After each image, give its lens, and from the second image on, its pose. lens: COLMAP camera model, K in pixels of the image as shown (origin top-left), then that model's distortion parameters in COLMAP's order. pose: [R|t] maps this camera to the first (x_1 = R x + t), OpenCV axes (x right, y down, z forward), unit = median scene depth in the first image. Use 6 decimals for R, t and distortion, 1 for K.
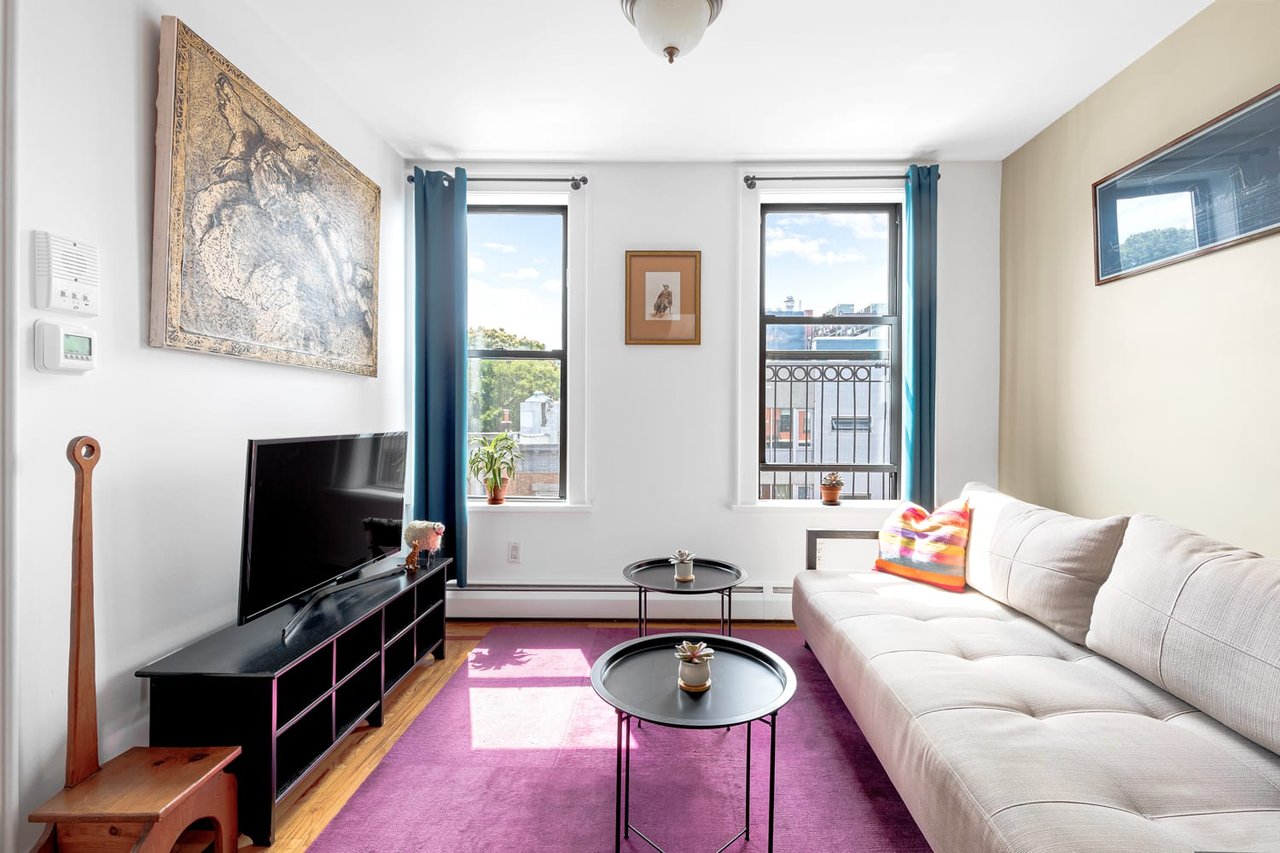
lens RADIAL K [[545.8, 0, 670.9], [0, 545.8, 421.6], [0, 0, 1]] dist [-0.001337, -0.000030]
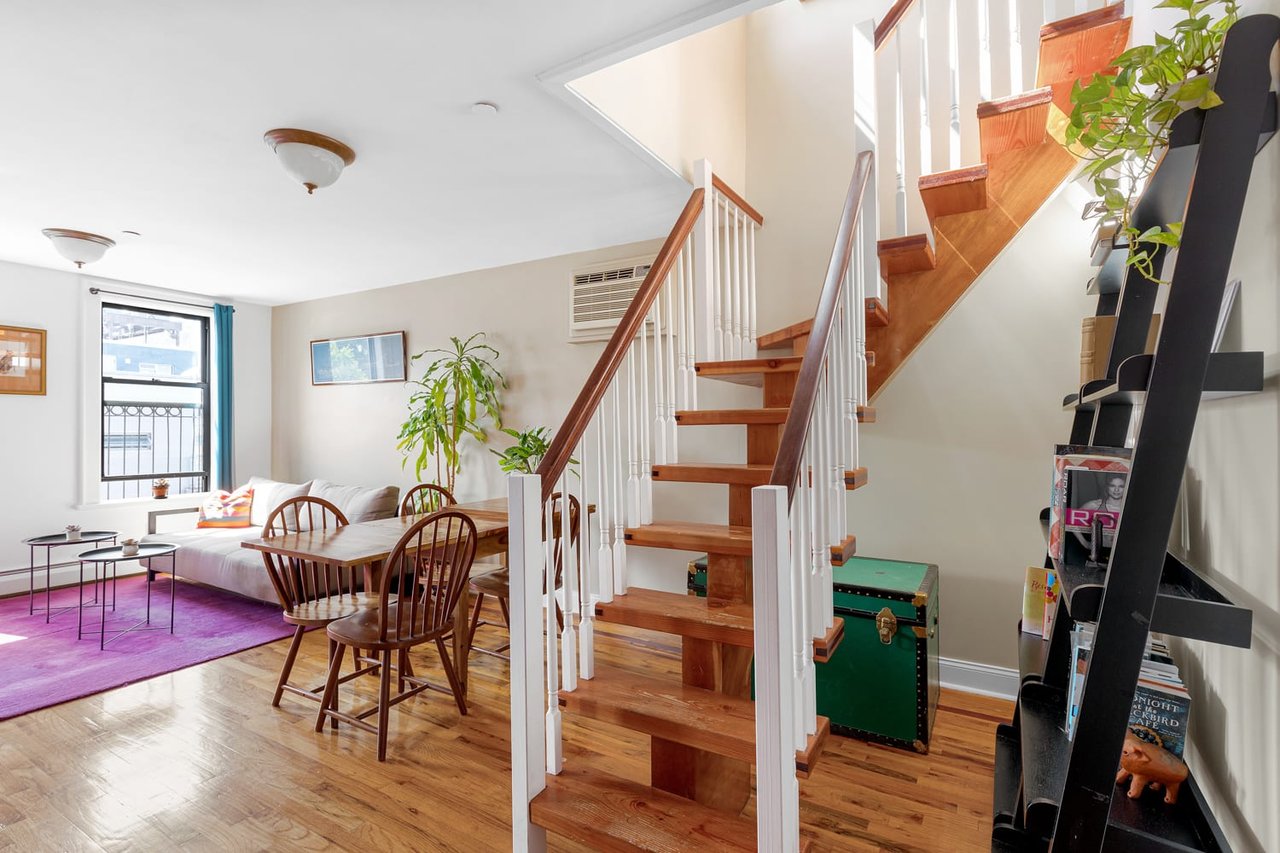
lens RADIAL K [[605.9, 0, 693.3], [0, 605.9, 431.5], [0, 0, 1]] dist [0.001653, -0.000377]
pose [[0.452871, -0.005469, 0.891559, -0.607905], [0.006159, 0.999977, 0.003006, -0.042778], [-0.891555, 0.004130, 0.452894, -1.251494]]
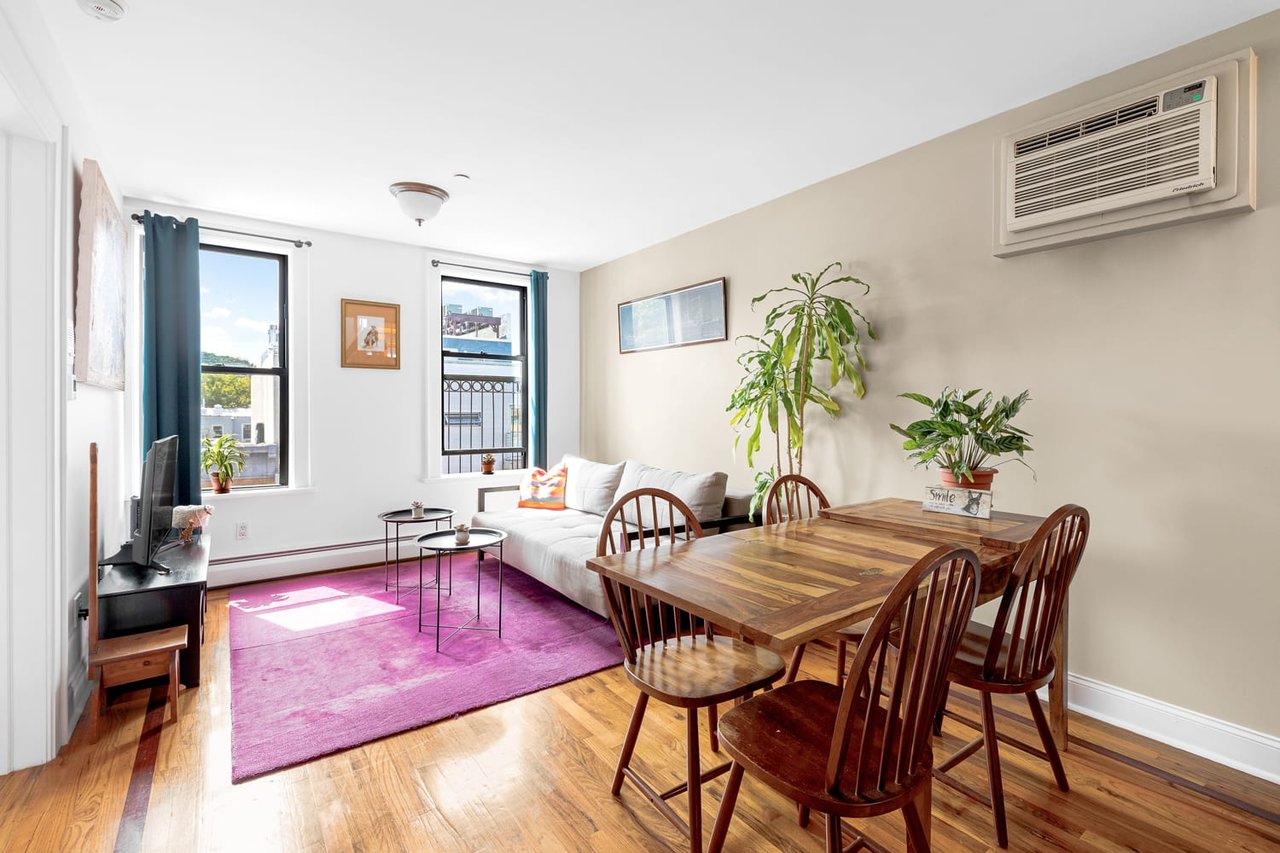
lens RADIAL K [[582.2, 0, 645.6], [0, 582.2, 417.4], [0, 0, 1]] dist [0.000160, -0.000052]
pose [[0.797977, -0.011926, 0.602569, -0.365646], [0.009992, 0.999929, 0.006558, -0.018693], [-0.602605, 0.000788, 0.798039, -0.634732]]
